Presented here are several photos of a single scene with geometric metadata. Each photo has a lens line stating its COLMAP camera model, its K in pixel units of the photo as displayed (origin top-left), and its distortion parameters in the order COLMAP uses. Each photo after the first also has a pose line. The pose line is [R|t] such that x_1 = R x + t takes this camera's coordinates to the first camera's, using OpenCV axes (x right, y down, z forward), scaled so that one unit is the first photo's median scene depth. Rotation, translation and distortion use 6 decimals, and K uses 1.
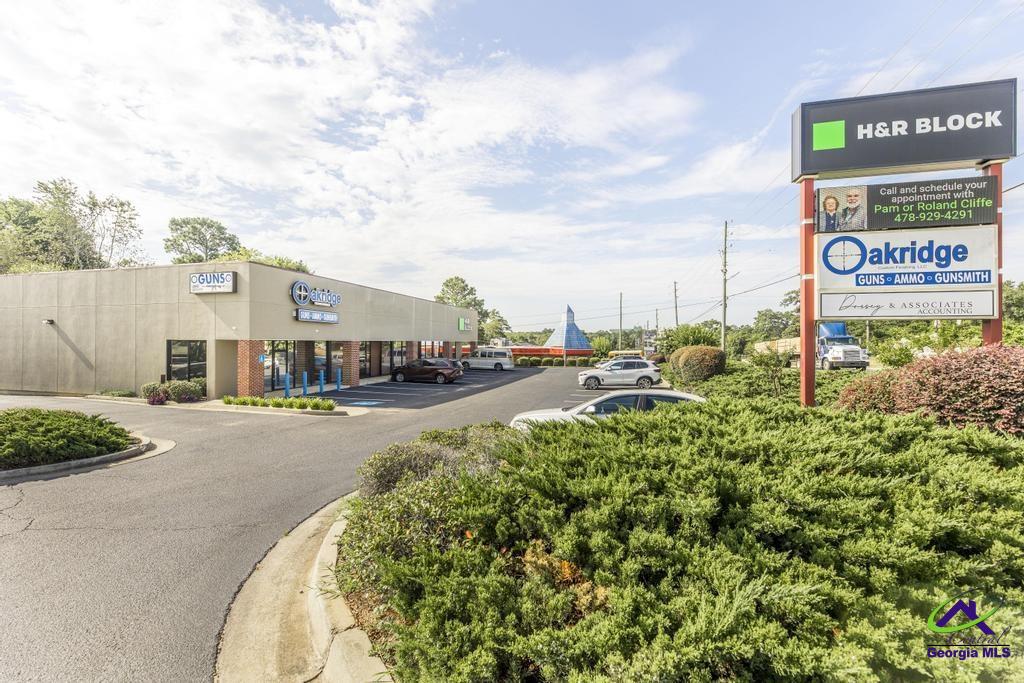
lens RADIAL K [[442.3, 0, 511.3], [0, 442.3, 341.4], [0, 0, 1]] dist [0.009361, -0.000590]
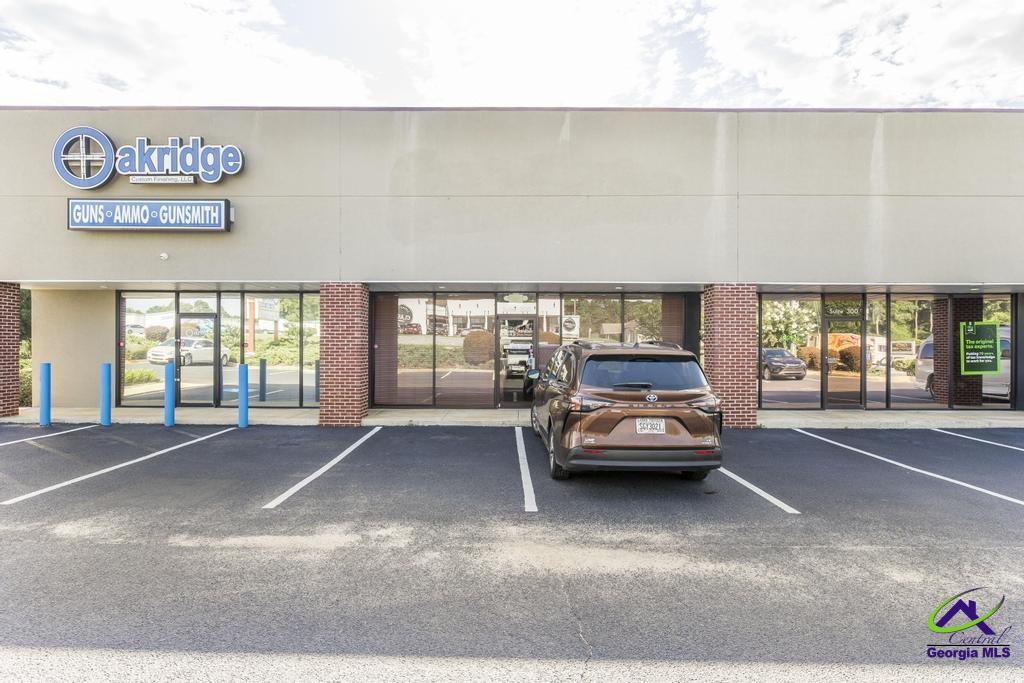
lens RADIAL K [[596.0, 0, 510.7], [0, 596.0, 345.5], [0, 0, 1]] dist [0.005883, 0.000961]
pose [[0.270289, -0.005869, -0.962761, 0.113202], [0.000251, 0.999982, -0.006025, 0.052194], [0.962779, 0.001387, 0.270285, 1.111146]]
